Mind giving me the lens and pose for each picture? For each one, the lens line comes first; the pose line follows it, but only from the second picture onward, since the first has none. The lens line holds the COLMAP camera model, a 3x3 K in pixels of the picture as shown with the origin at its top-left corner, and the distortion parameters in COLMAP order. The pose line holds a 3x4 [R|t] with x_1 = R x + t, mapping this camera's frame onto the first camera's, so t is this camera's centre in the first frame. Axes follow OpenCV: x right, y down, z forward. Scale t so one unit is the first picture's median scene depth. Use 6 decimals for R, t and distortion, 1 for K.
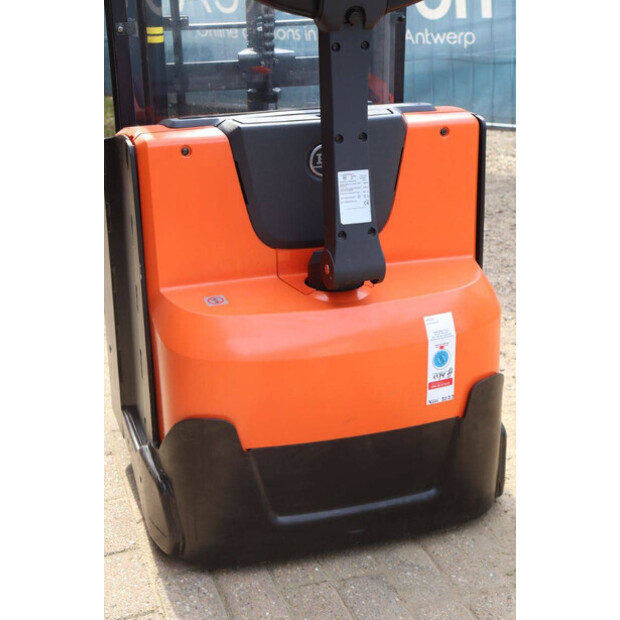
lens RADIAL K [[1104.7, 0, 311.7], [0, 1104.7, 311.5], [0, 0, 1]] dist [0.174966, 0.000000]
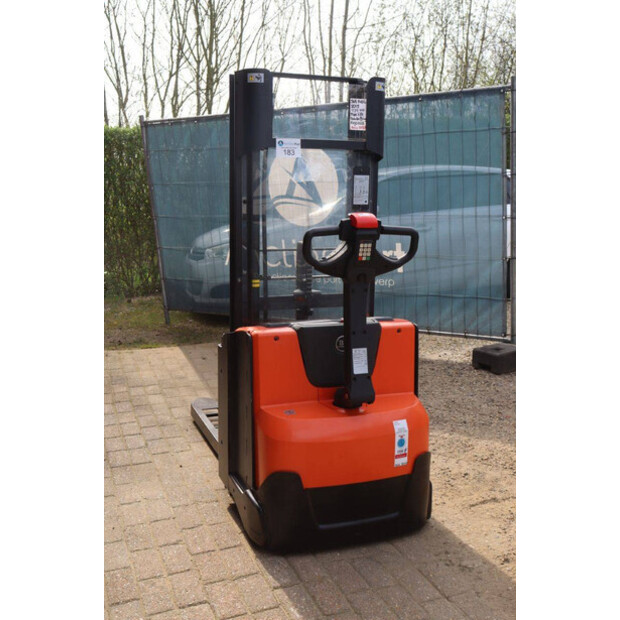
lens RADIAL K [[725.9, 0, 309.7], [0, 725.9, 308.4], [0, 0, 1]] dist [-0.024010, 0.000000]
pose [[0.998636, 0.011807, 0.050861, -0.115431], [-0.001698, 0.980924, -0.194385, 0.058674], [-0.052186, 0.194033, 0.979606, -0.309272]]
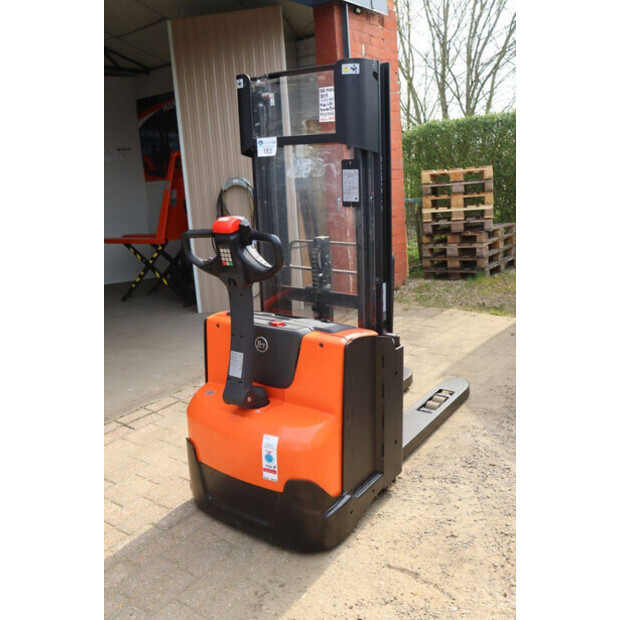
lens RADIAL K [[589.1, 0, 309.3], [0, 589.1, 310.5], [0, 0, 1]] dist [-0.088303, 0.000000]
pose [[0.585649, 0.191470, -0.787626, 0.893603], [-0.256049, 0.965646, 0.044358, -0.262908], [0.769061, 0.175693, 0.614555, 0.382724]]
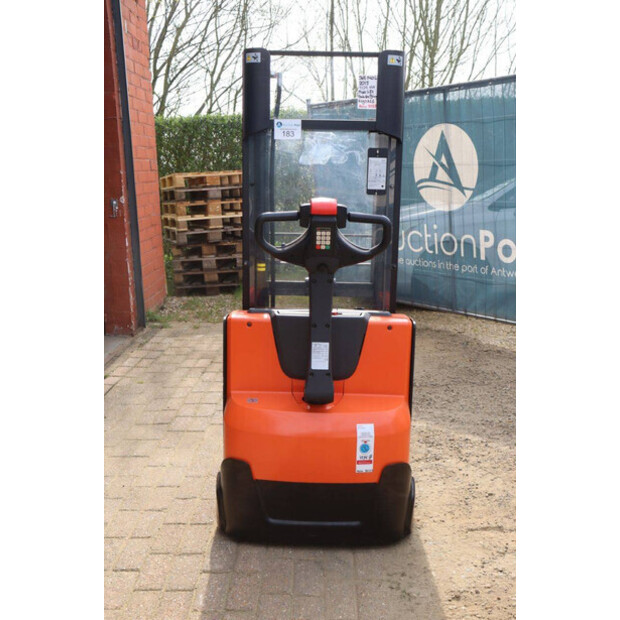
lens RADIAL K [[707.0, 0, 308.5], [0, 707.0, 311.9], [0, 0, 1]] dist [-0.032296, 0.000000]
pose [[0.944219, 0.091184, -0.316442, 0.374472], [-0.139856, 0.980976, -0.134637, -0.008584], [0.298145, 0.171383, 0.939009, -0.167845]]
